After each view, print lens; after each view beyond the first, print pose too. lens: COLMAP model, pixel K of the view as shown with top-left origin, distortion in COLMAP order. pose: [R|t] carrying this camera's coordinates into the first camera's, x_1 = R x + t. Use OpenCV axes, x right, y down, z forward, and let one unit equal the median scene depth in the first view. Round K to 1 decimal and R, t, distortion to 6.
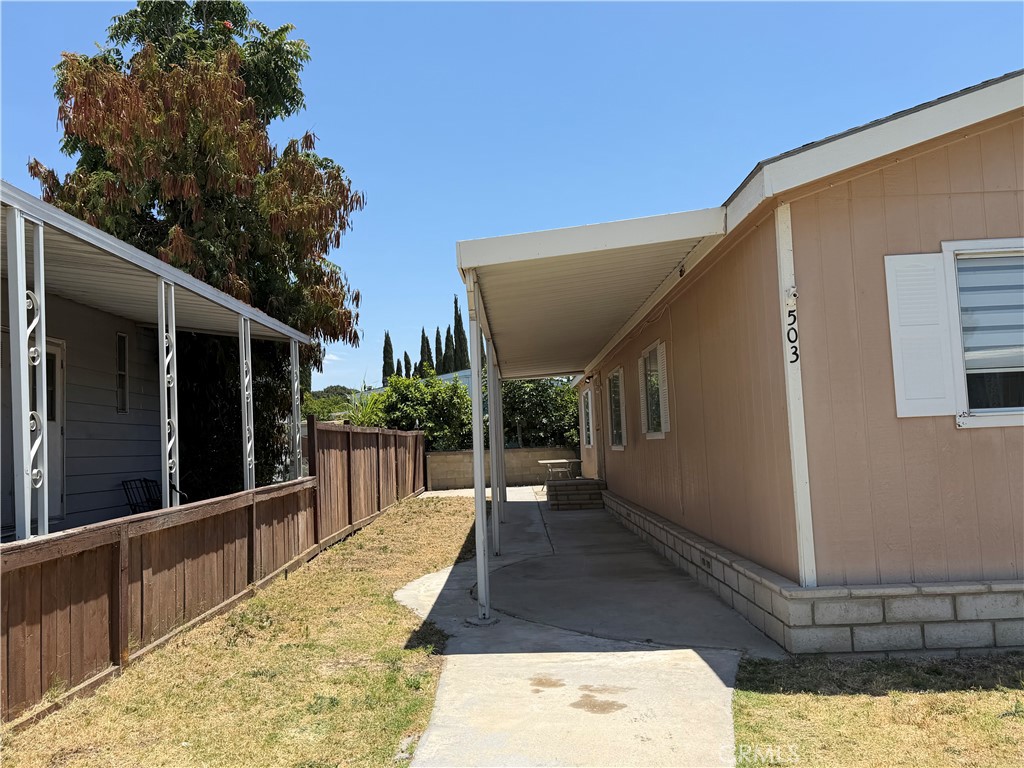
lens RADIAL K [[852.3, 0, 517.8], [0, 852.3, 373.7], [0, 0, 1]] dist [0.136572, -0.254766]
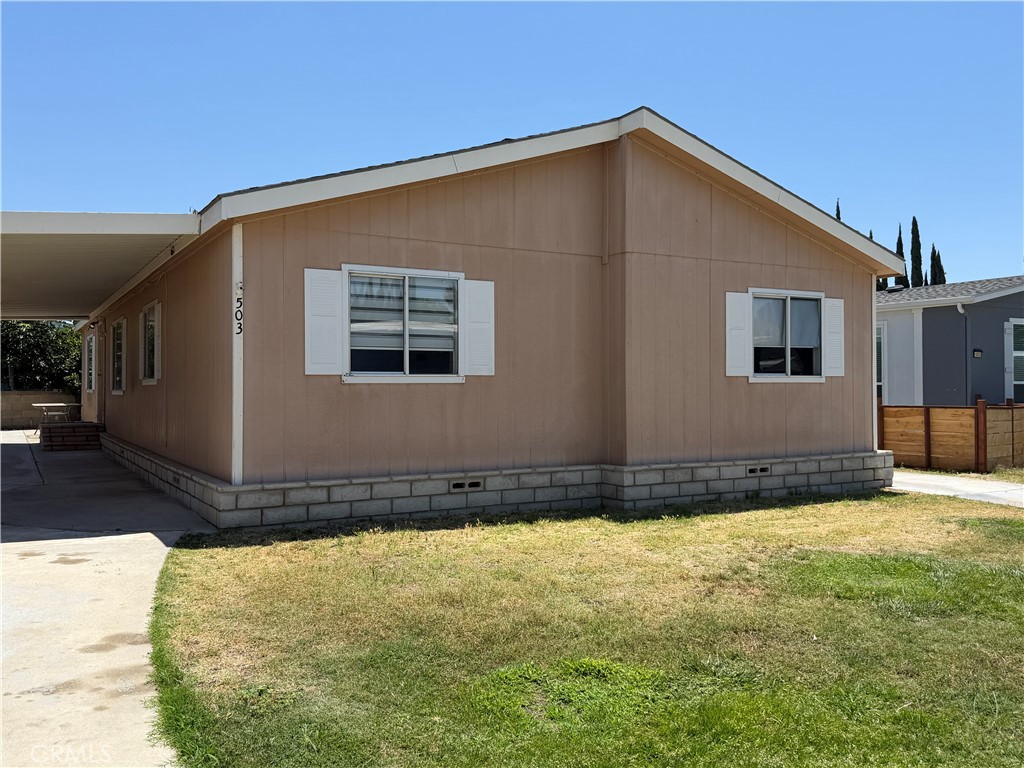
lens RADIAL K [[852.3, 0, 517.8], [0, 852.3, 373.7], [0, 0, 1]] dist [0.136572, -0.254766]
pose [[0.860565, 0.045706, 0.507286, -0.010825], [-0.073881, 0.996634, 0.035536, -0.032771], [-0.503954, -0.068060, 0.861045, -0.498343]]
